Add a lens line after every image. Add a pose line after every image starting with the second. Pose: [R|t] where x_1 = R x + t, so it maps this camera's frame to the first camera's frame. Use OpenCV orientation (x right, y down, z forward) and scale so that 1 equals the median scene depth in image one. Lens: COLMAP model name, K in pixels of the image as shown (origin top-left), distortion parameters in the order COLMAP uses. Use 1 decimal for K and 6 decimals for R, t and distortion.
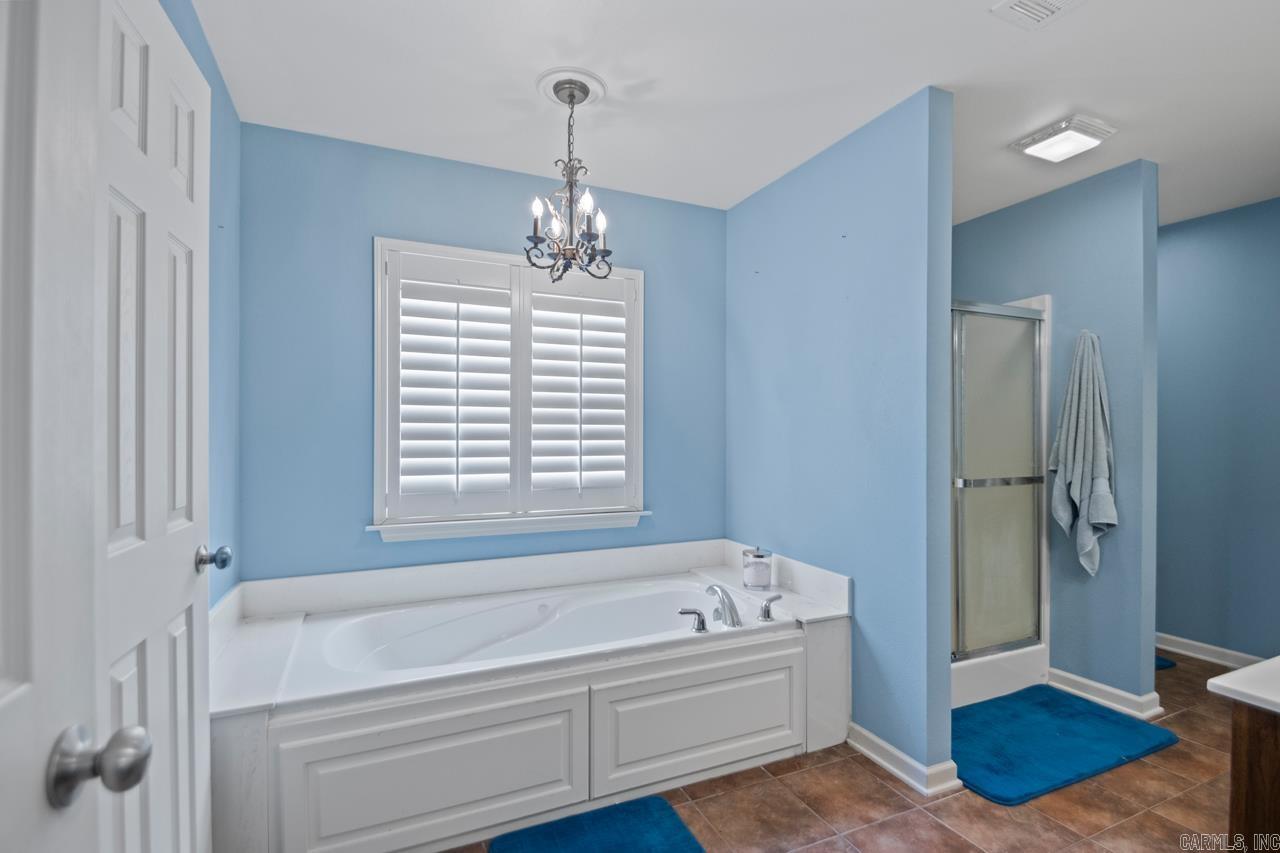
lens RADIAL K [[596.1, 0, 650.3], [0, 596.1, 425.5], [0, 0, 1]] dist [0.017920, -0.018010]
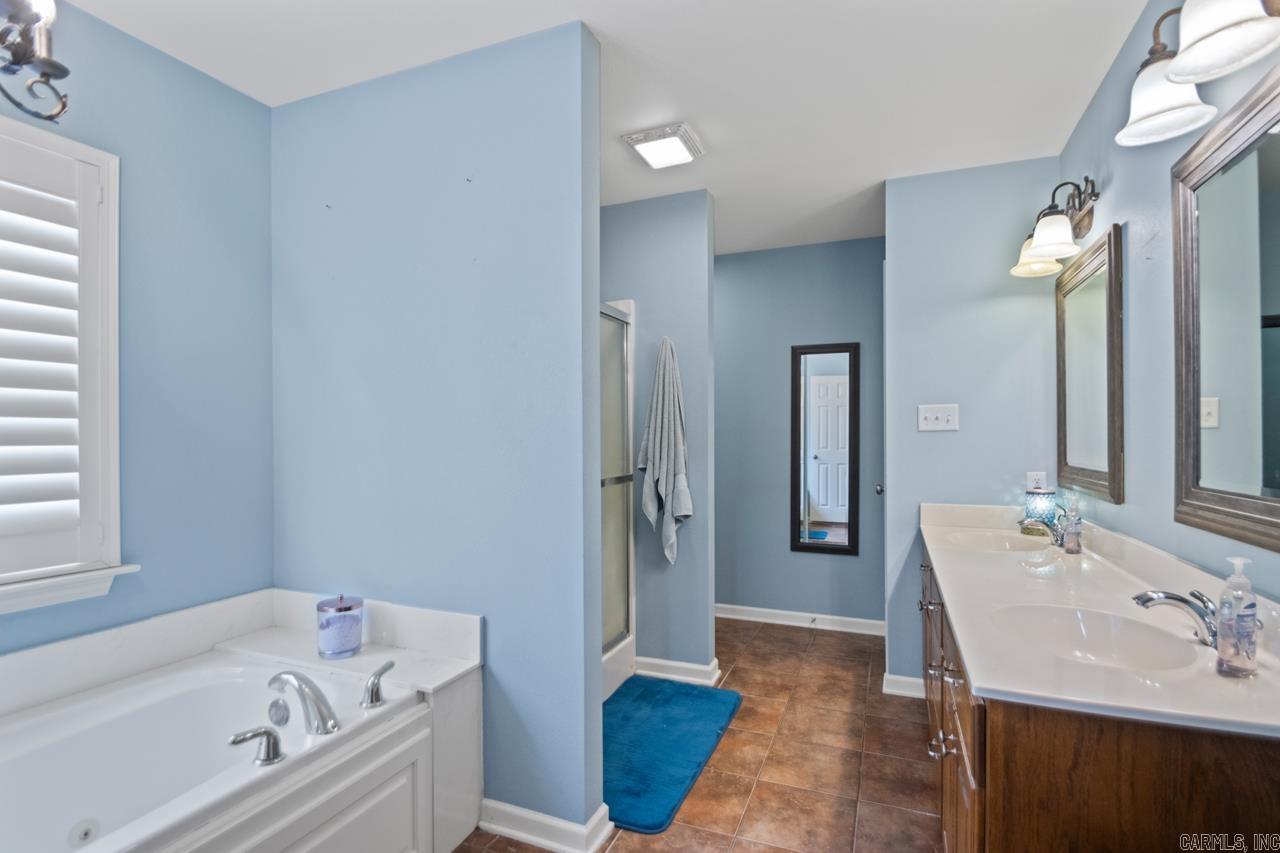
lens RADIAL K [[601.2, 0, 641.2], [0, 601.2, 436.0], [0, 0, 1]] dist [0.016771, -0.019067]
pose [[0.731251, -0.004269, 0.682095, -0.047218], [-0.005402, 0.999913, 0.012049, 0.006511], [-0.682087, -0.012496, 0.731165, 0.258461]]
